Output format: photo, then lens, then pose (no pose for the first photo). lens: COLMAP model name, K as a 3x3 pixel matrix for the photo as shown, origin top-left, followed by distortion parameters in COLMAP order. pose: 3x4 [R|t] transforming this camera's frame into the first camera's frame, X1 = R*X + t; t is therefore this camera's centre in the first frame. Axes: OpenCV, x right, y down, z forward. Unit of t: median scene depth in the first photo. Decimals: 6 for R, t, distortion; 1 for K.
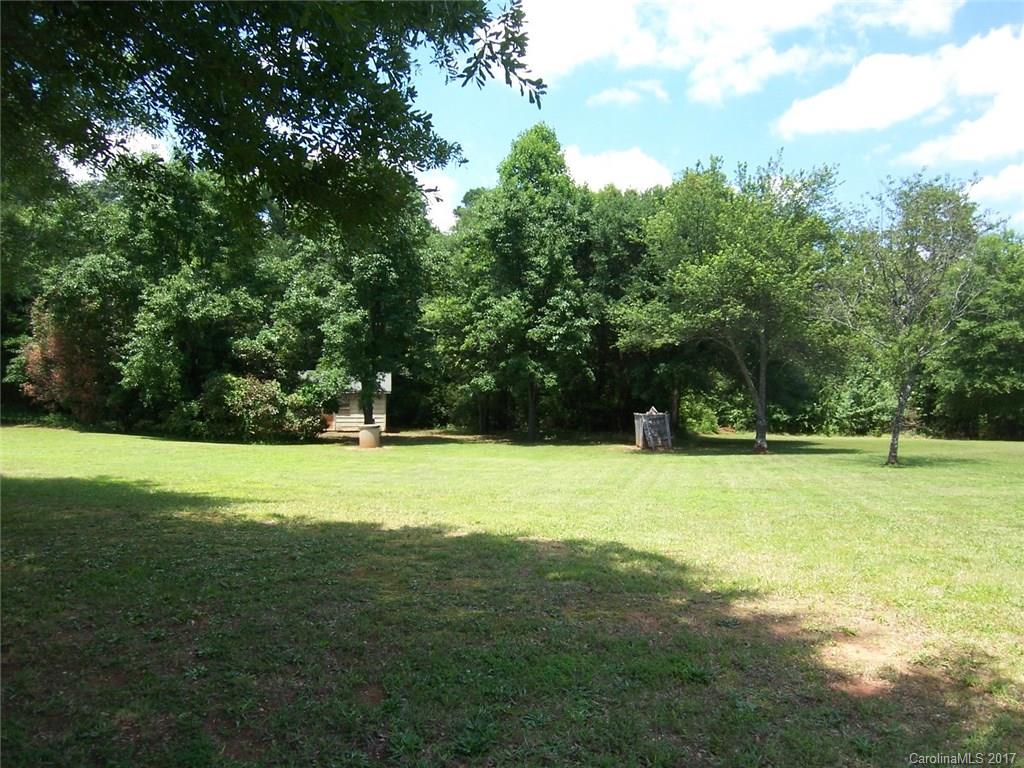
lens RADIAL K [[695.9, 0, 513.5], [0, 695.9, 382.3], [0, 0, 1]] dist [-0.091509, 0.005396]
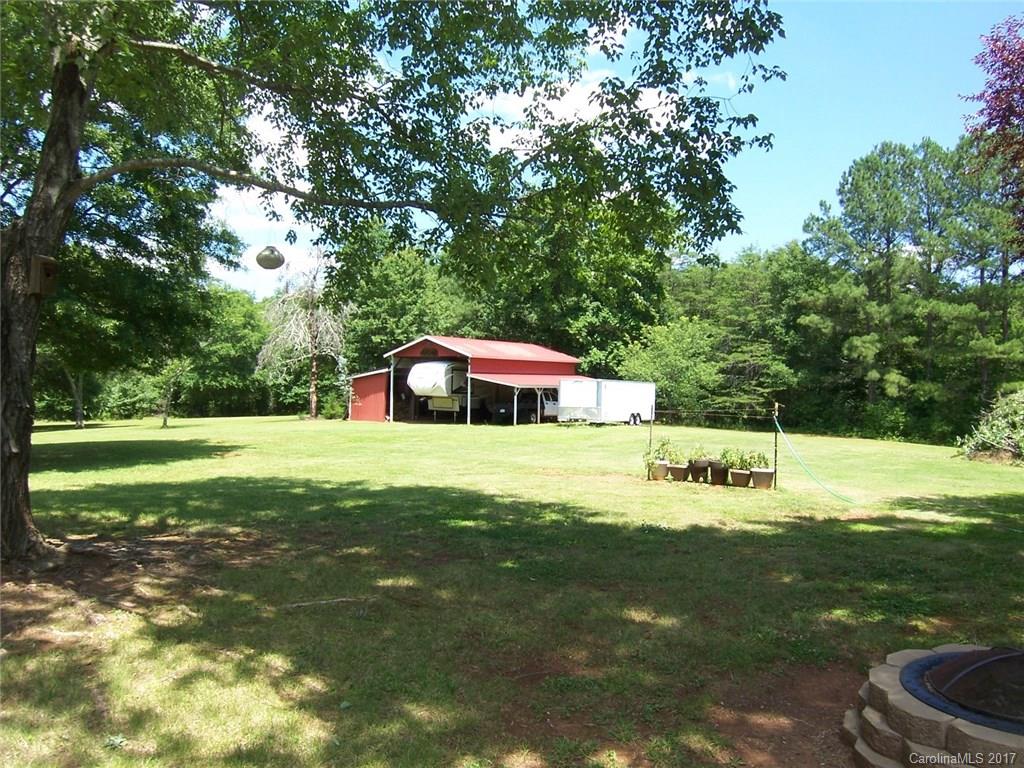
lens RADIAL K [[695.9, 0, 517.9], [0, 695.9, 381.3], [0, 0, 1]] dist [-0.091509, 0.005396]
pose [[0.521767, -0.005602, 0.853070, -0.275701], [-0.007410, 0.999911, 0.011099, -0.021232], [-0.853056, -0.012112, 0.521679, -0.436339]]
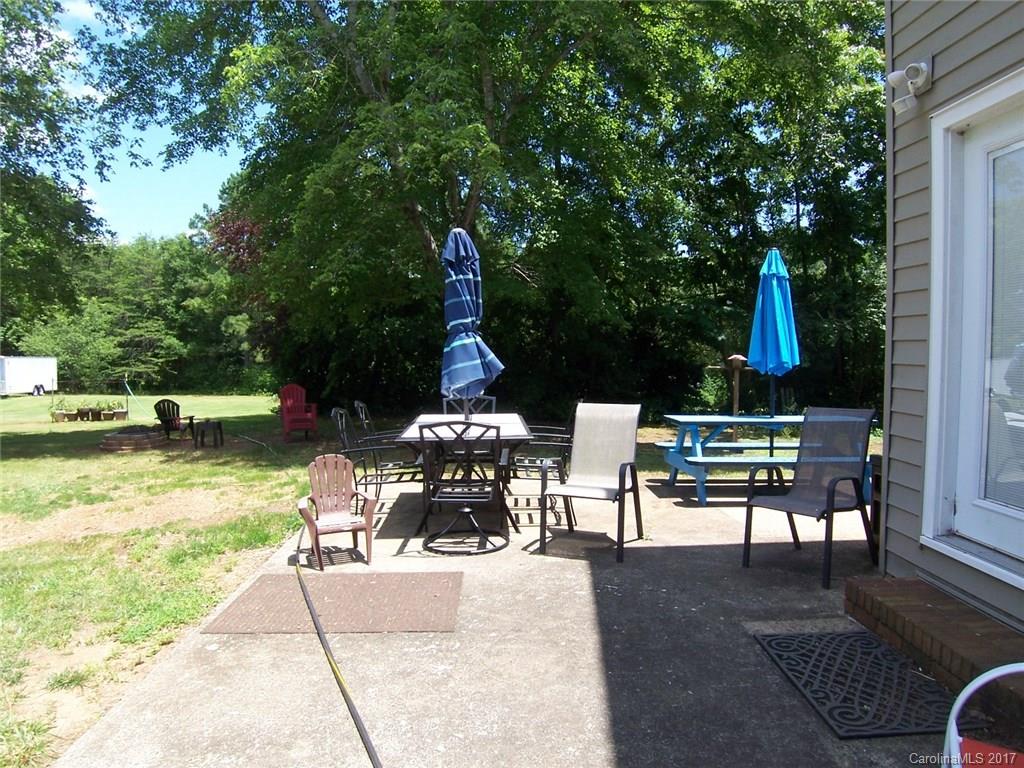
lens RADIAL K [[695.9, 0, 506.1], [0, 695.9, 383.1], [0, 0, 1]] dist [-0.091509, 0.005396]
pose [[-0.233893, -0.061056, 0.970343, -0.538647], [0.000906, 0.998012, 0.063015, -0.034813], [-0.972262, 0.015618, -0.233372, -0.537219]]
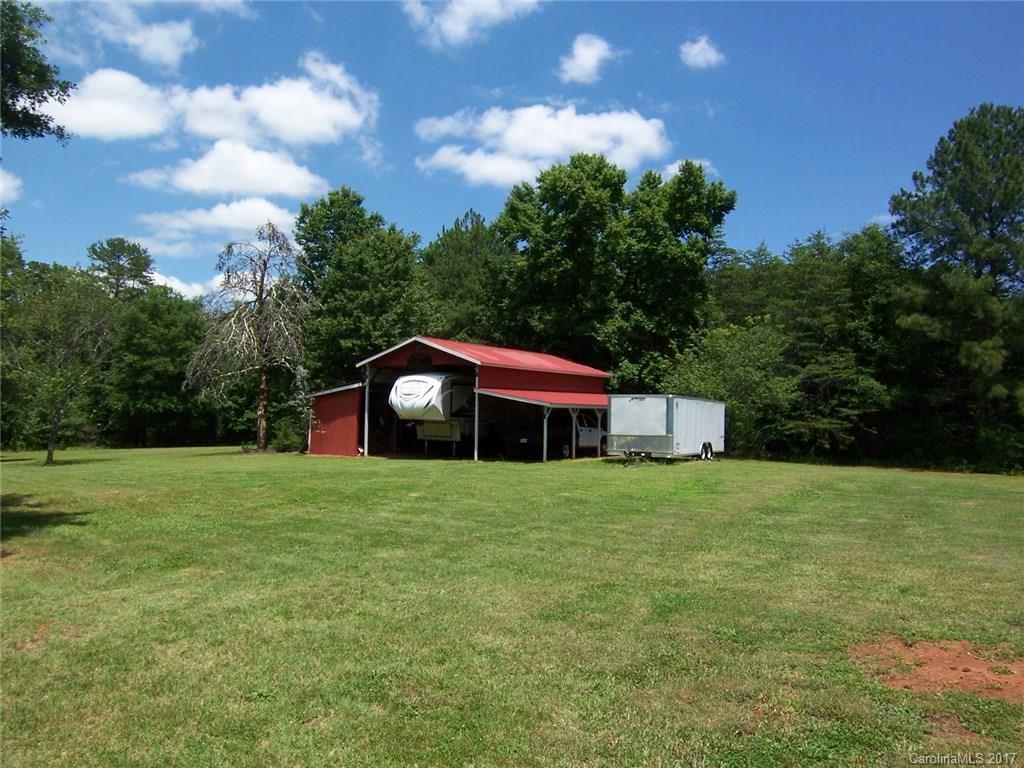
lens RADIAL K [[695.9, 0, 512.3], [0, 695.9, 381.7], [0, 0, 1]] dist [-0.091509, 0.005396]
pose [[0.494019, 0.027935, 0.869002, -0.078352], [-0.006527, 0.999575, -0.028422, -0.008780], [-0.869426, 0.008369, 0.493992, -0.254799]]
